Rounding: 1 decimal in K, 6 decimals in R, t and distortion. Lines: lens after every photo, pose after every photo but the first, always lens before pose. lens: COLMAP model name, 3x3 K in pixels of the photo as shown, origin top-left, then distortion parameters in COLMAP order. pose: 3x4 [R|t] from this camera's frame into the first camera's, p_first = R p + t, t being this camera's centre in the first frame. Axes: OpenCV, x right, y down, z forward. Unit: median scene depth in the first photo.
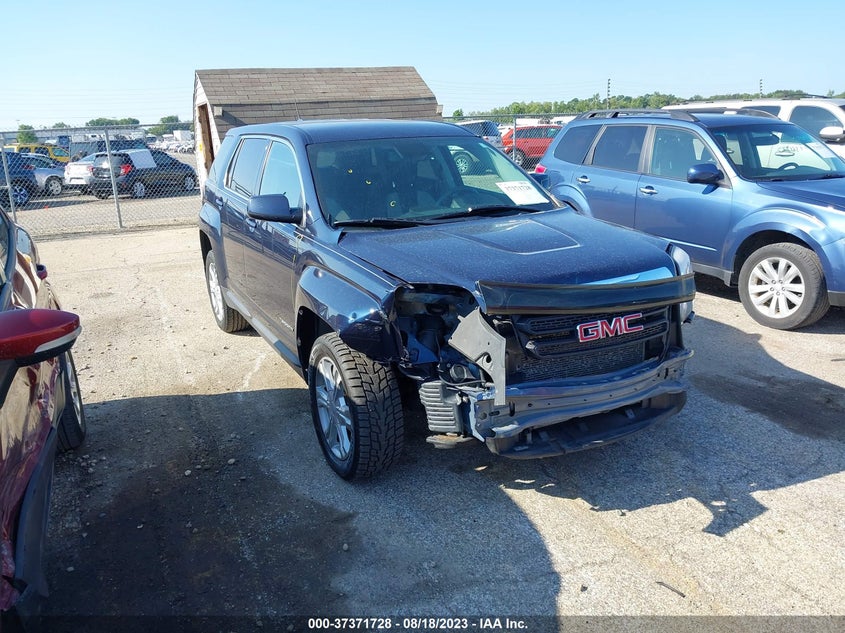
lens RADIAL K [[677.7, 0, 427.0], [0, 677.7, 315.9], [0, 0, 1]] dist [0.007118, 0.008299]
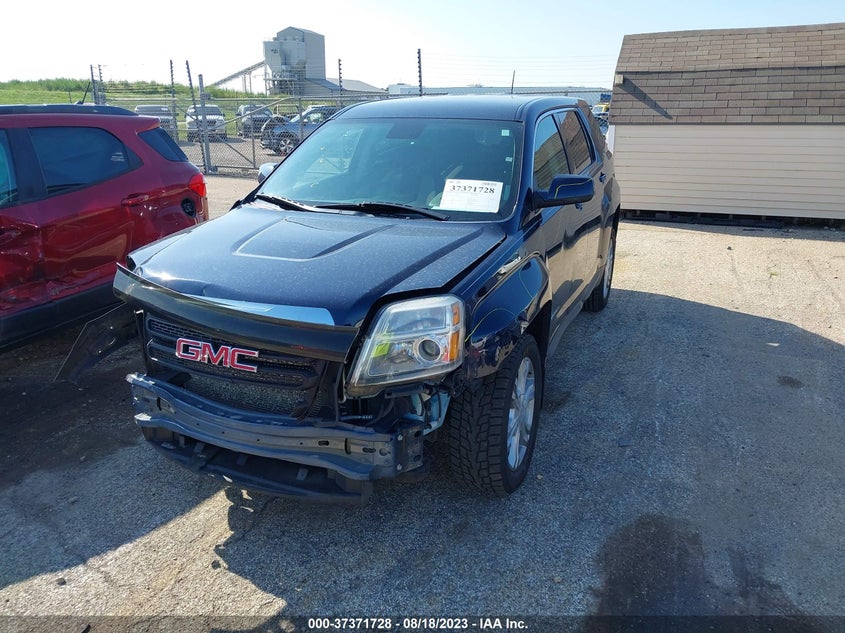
lens RADIAL K [[677.7, 0, 427.0], [0, 677.7, 315.9], [0, 0, 1]] dist [0.007118, 0.008299]
pose [[0.630439, 0.271722, -0.727127, 0.942725], [-0.233965, 0.959685, 0.155773, -0.202746], [0.740140, 0.071917, 0.668596, 0.556804]]
